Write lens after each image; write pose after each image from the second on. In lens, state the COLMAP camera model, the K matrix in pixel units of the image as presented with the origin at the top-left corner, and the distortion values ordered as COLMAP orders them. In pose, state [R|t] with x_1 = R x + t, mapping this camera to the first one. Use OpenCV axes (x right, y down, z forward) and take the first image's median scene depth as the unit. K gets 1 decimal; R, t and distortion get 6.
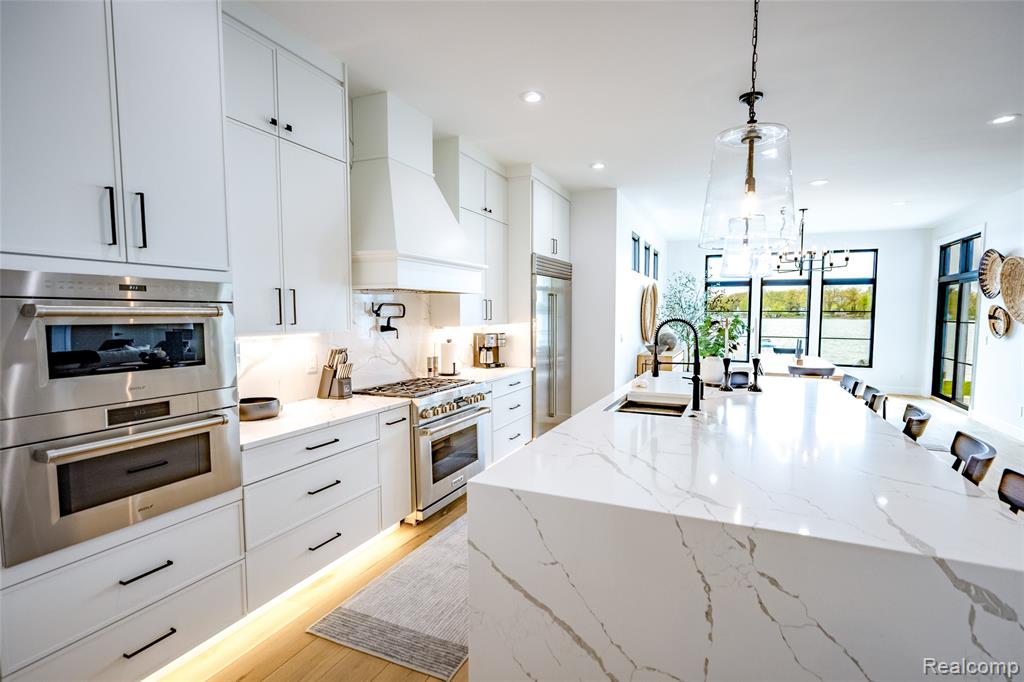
lens RADIAL K [[483.9, 0, 514.1], [0, 483.9, 356.3], [0, 0, 1]] dist [-0.001169, -0.000190]
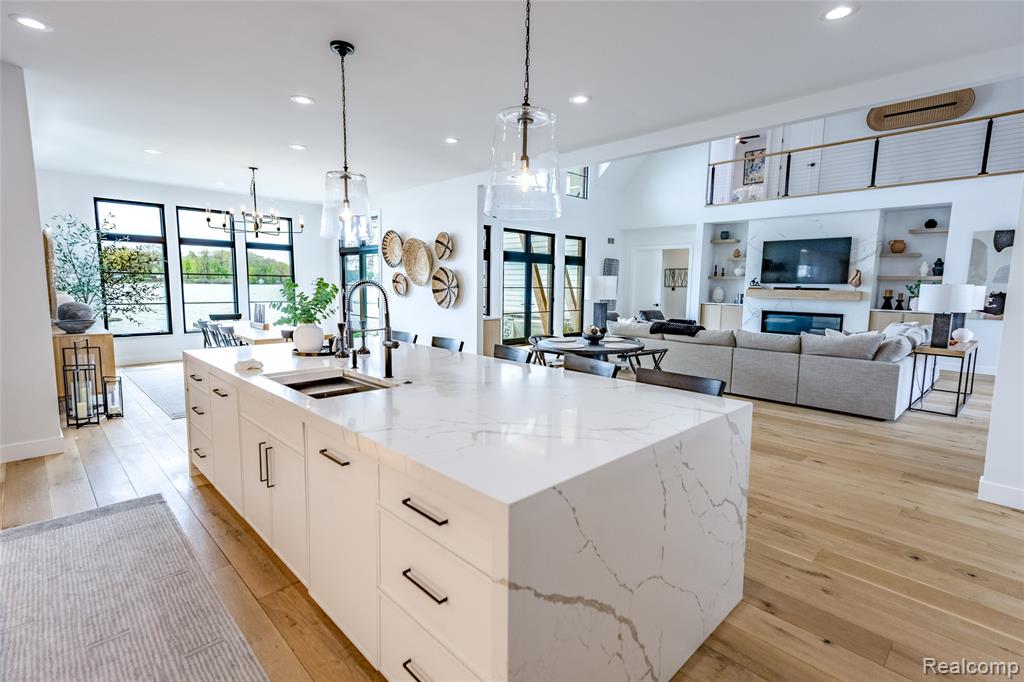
lens RADIAL K [[496.8, 0, 512.0], [0, 496.8, 341.0], [0, 0, 1]] dist [0.028663, 0.000107]
pose [[0.368537, -0.108704, 0.923236, -0.197314], [0.074319, 0.993406, 0.087300, -0.012837], [-0.926638, 0.036441, 0.374185, 0.185271]]
